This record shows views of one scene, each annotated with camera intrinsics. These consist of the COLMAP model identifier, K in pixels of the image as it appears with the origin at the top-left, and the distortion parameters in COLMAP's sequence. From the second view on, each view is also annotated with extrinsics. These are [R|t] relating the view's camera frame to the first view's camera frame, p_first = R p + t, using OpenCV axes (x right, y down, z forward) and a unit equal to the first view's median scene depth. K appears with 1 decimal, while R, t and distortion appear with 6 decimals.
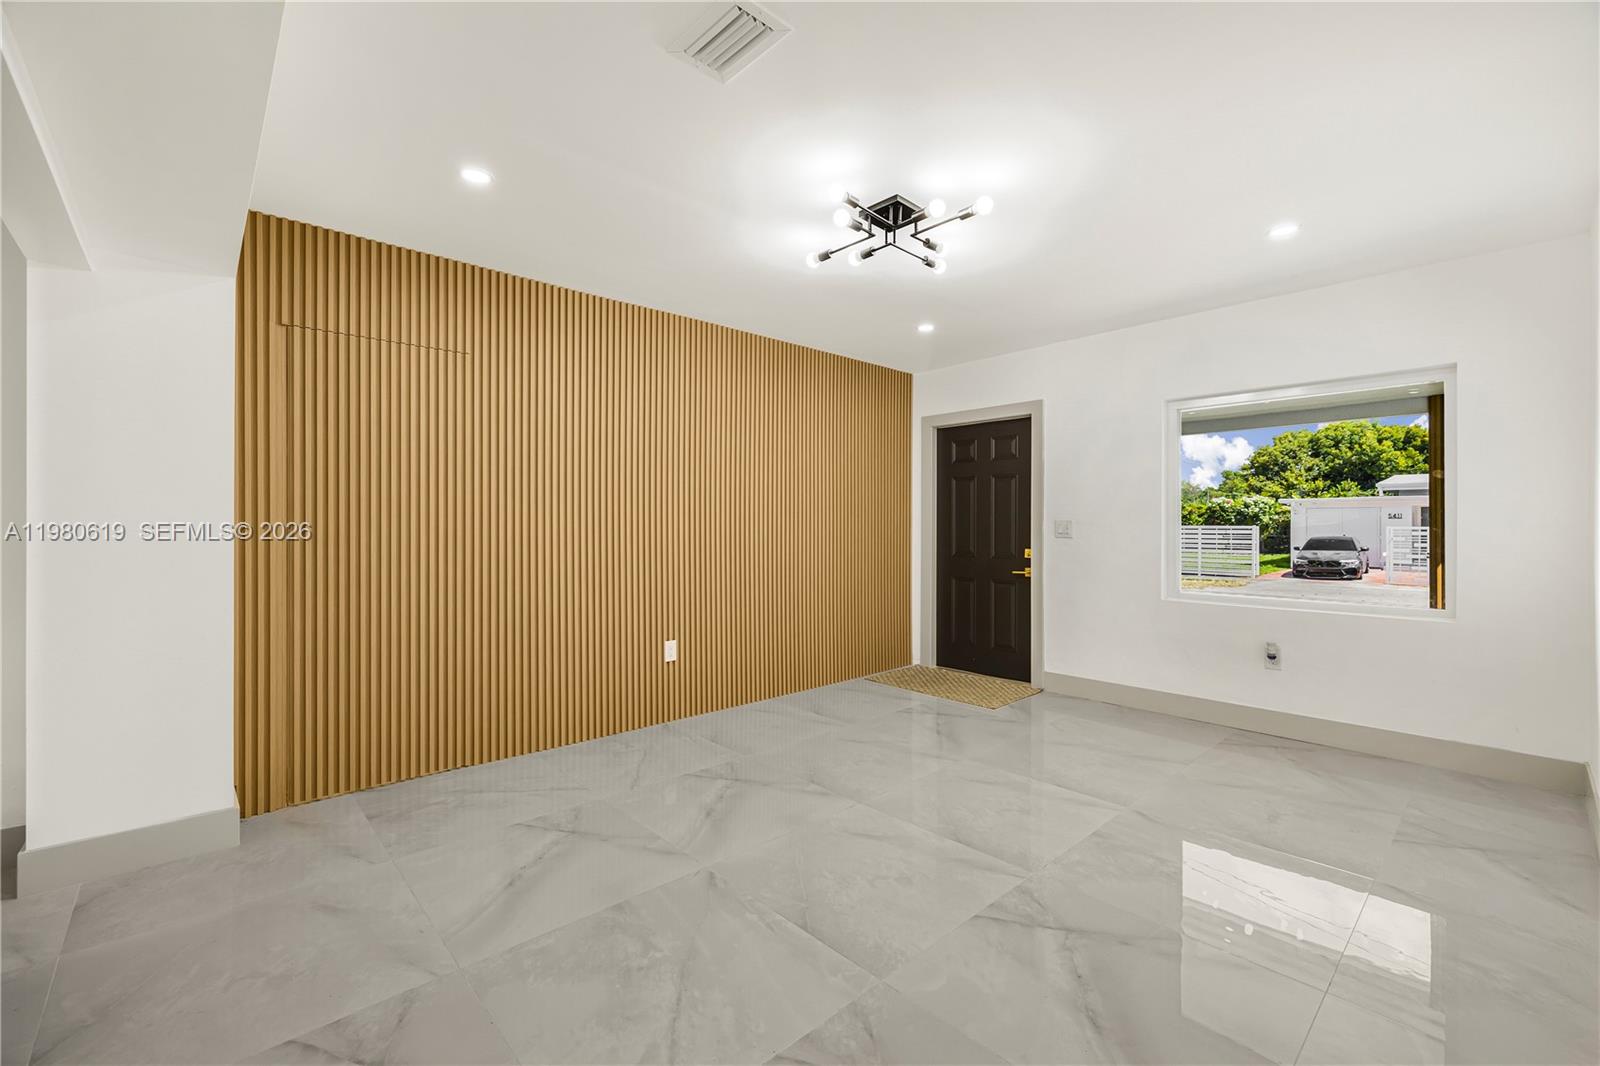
lens RADIAL K [[670.9, 0, 796.4], [0, 670.9, 525.3], [0, 0, 1]] dist [0.001825, 0.000190]
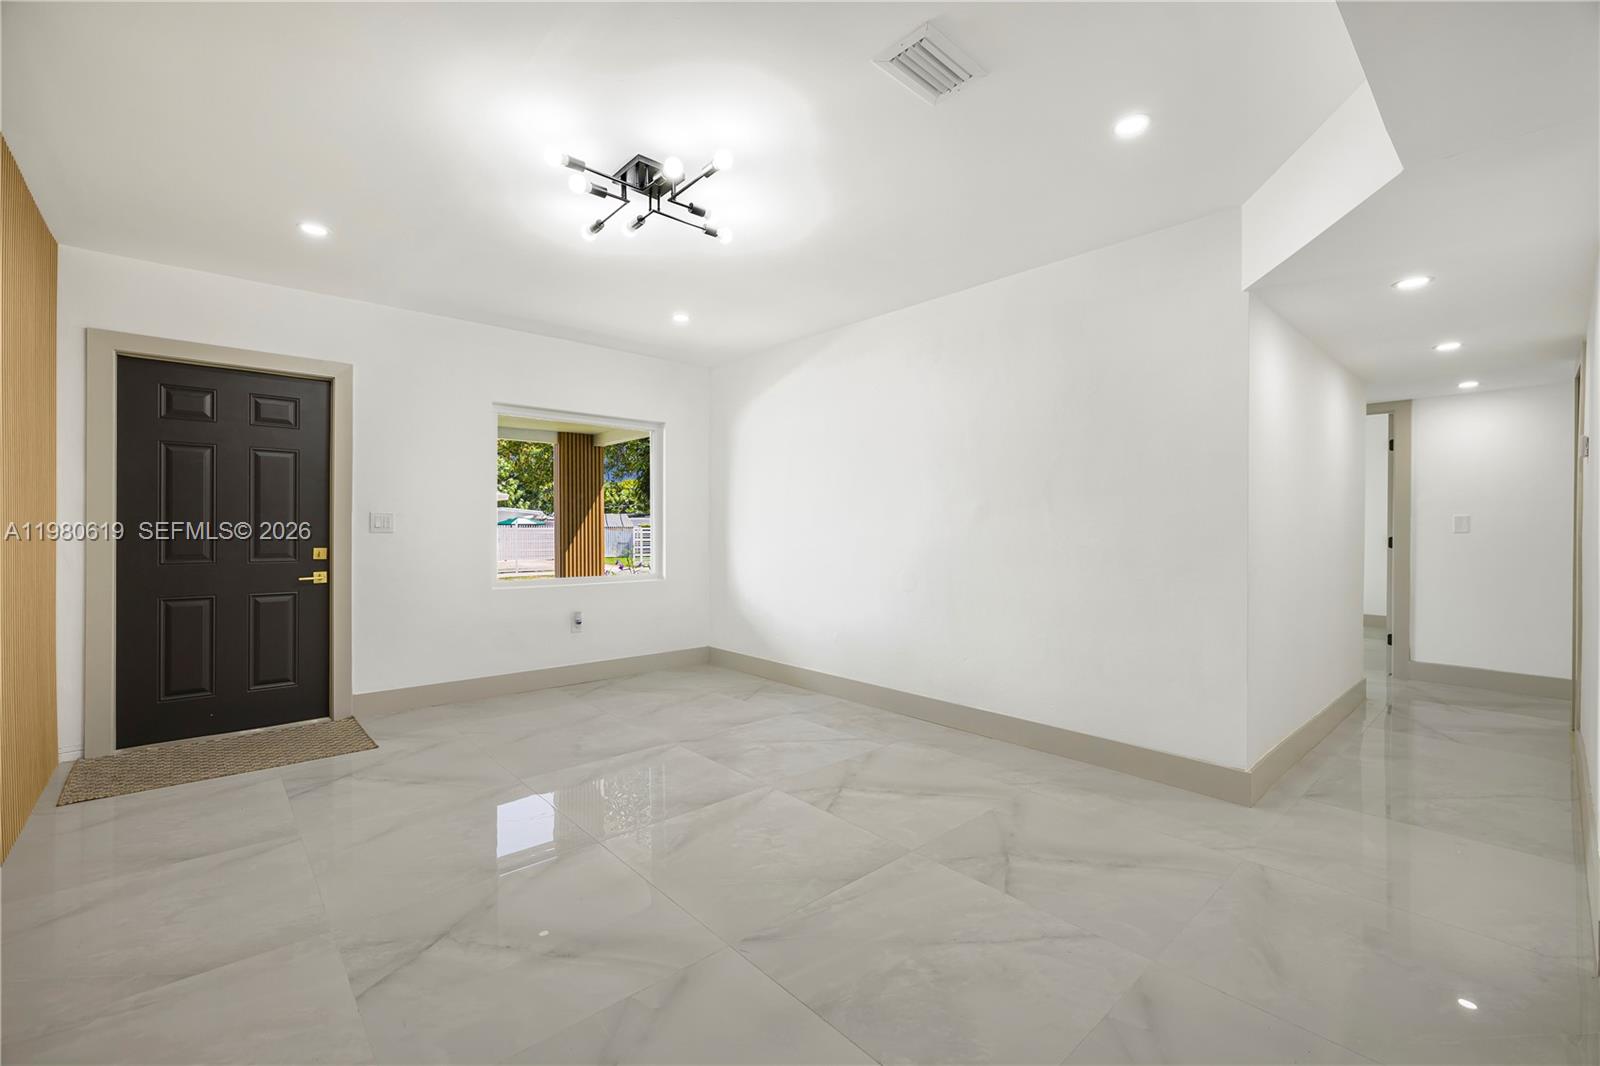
lens RADIAL K [[665.9, 0, 798.8], [0, 665.9, 532.3], [0, 0, 1]] dist [-0.000544, 0.000688]
pose [[0.006305, -0.005262, 0.999966, -0.688945], [-0.002763, 0.999982, 0.005280, 0.018577], [-0.999976, -0.002797, 0.006291, 0.696908]]
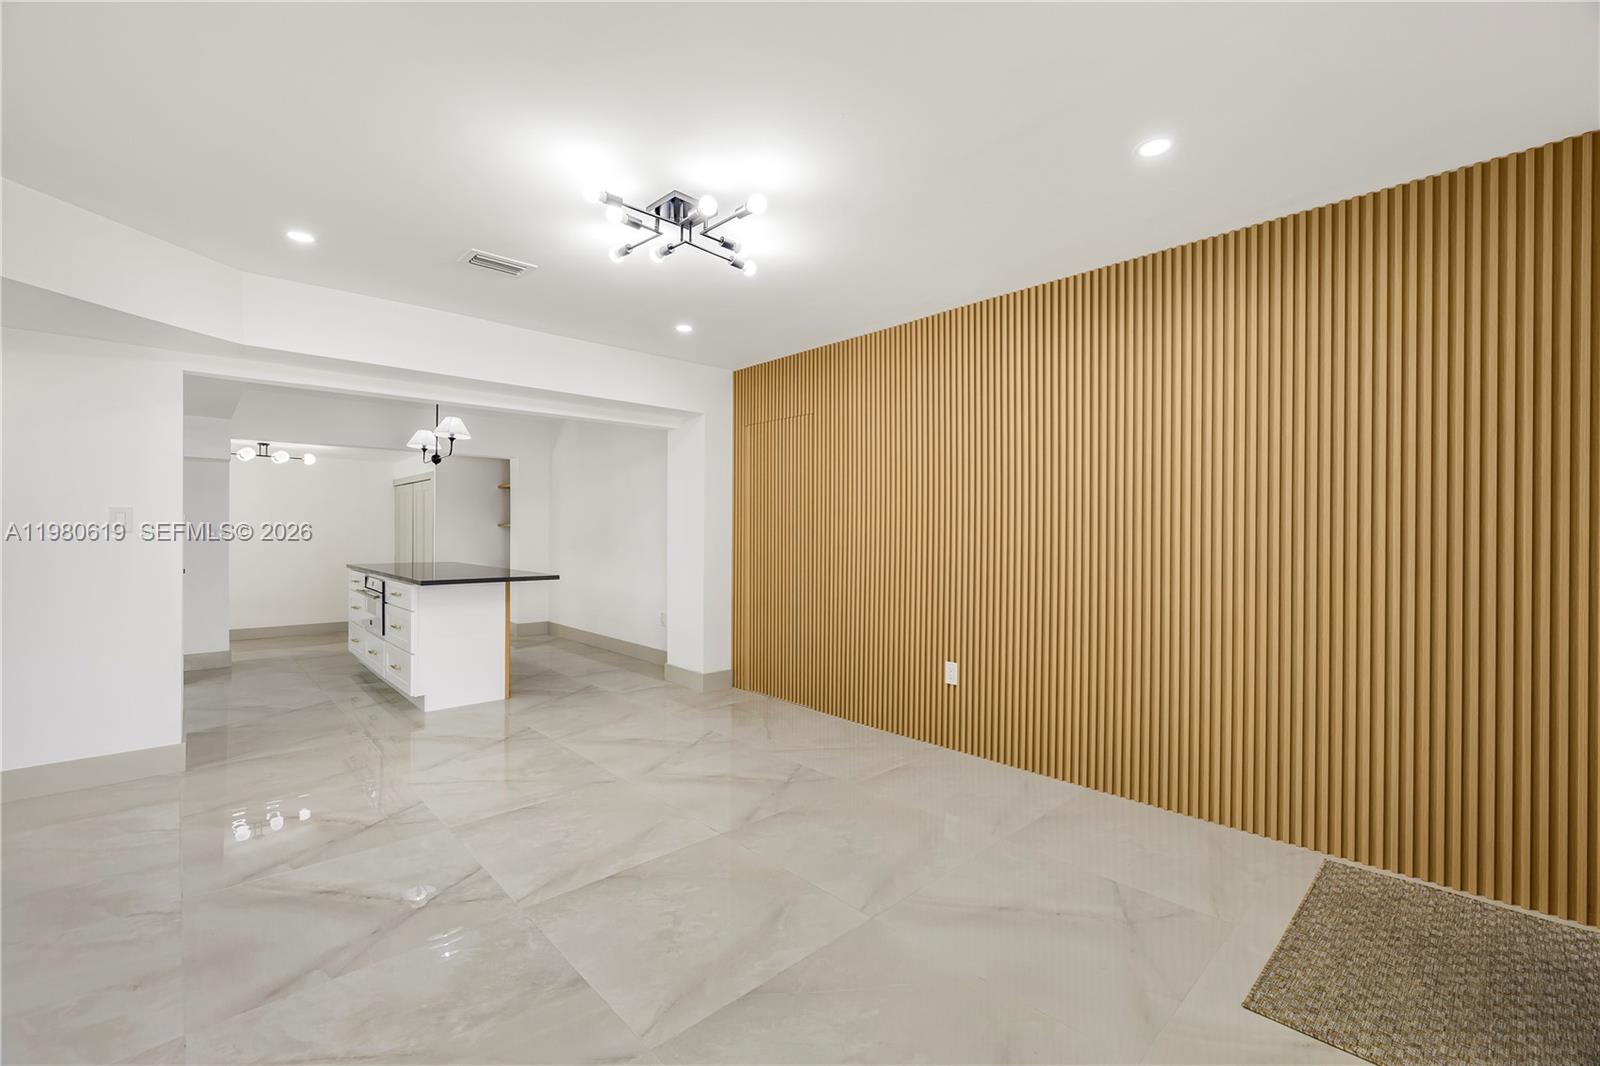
lens RADIAL K [[665.9, 0, 798.8], [0, 665.9, 532.3], [0, 0, 1]] dist [-0.000544, 0.000688]
pose [[0.012740, 0.001496, -0.999918, 0.963106], [-0.004329, 0.999990, 0.001441, -0.010557], [0.999909, 0.004310, 0.012746, 1.024798]]
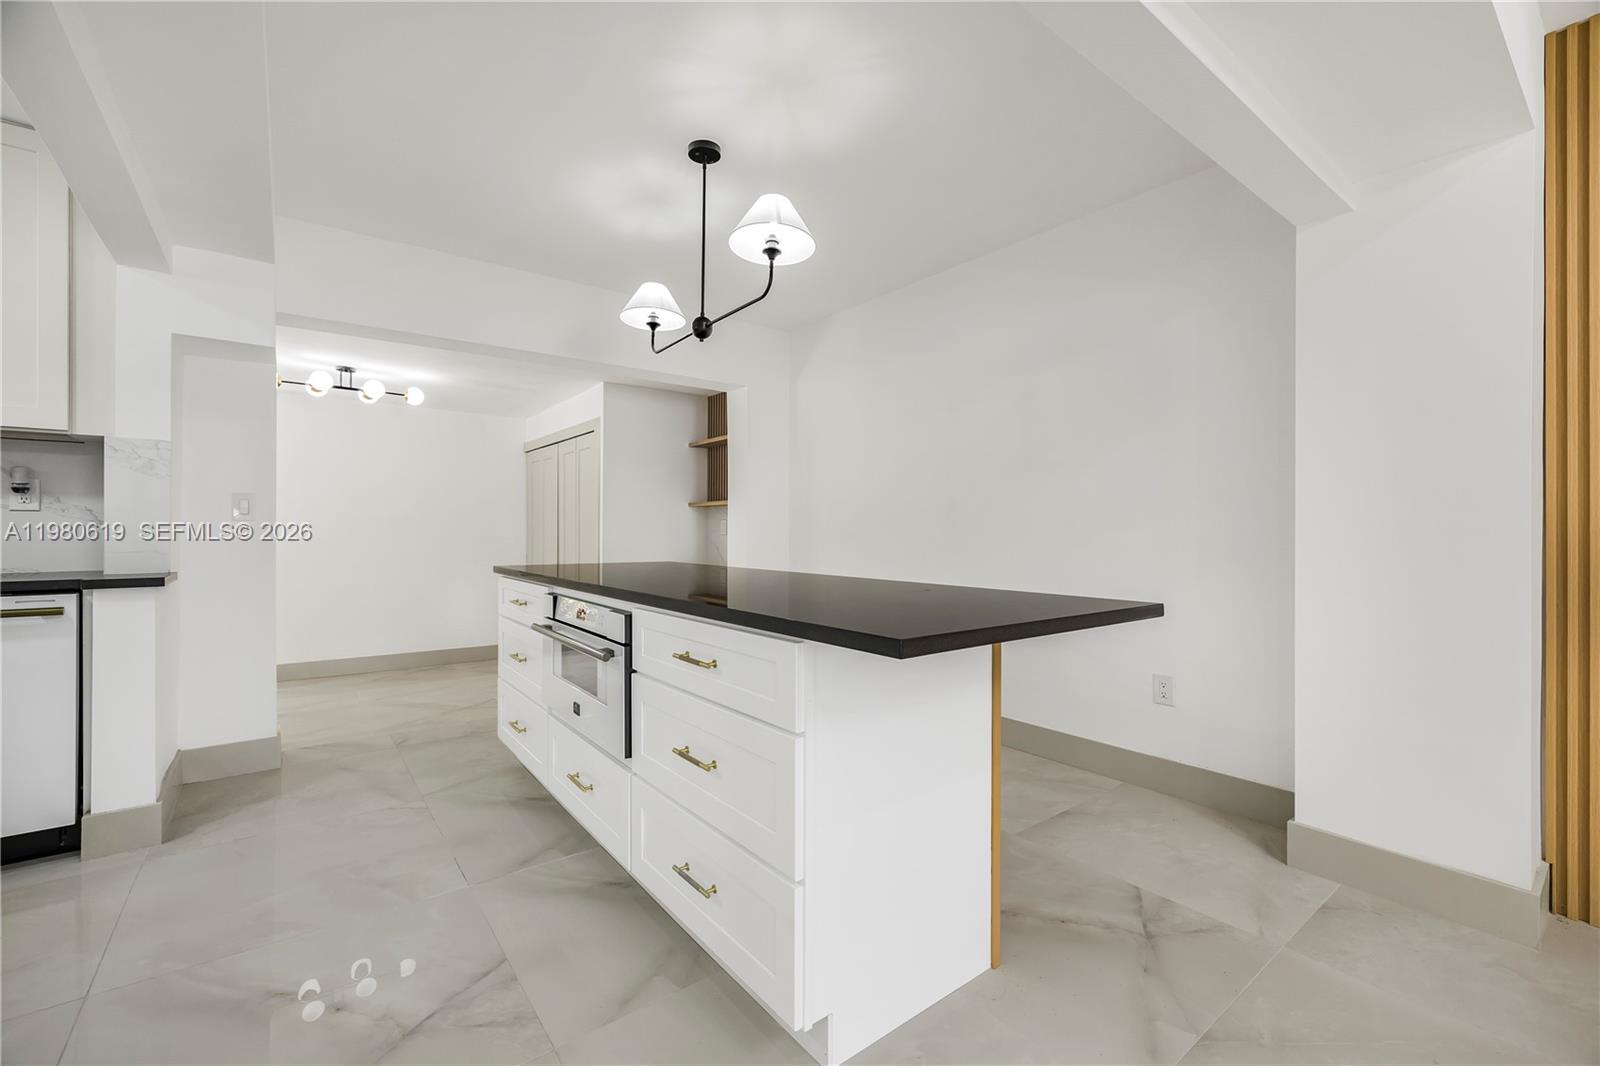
lens RADIAL K [[673.6, 0, 800.0], [0, 673.6, 533.0], [0, 0, 1]] dist [-0.001459, 0.000028]
pose [[-0.082275, 0.000492, -0.996610, -0.066783], [-0.004237, 0.999991, 0.000843, 0.040852], [0.996601, 0.004292, -0.082272, 0.245450]]
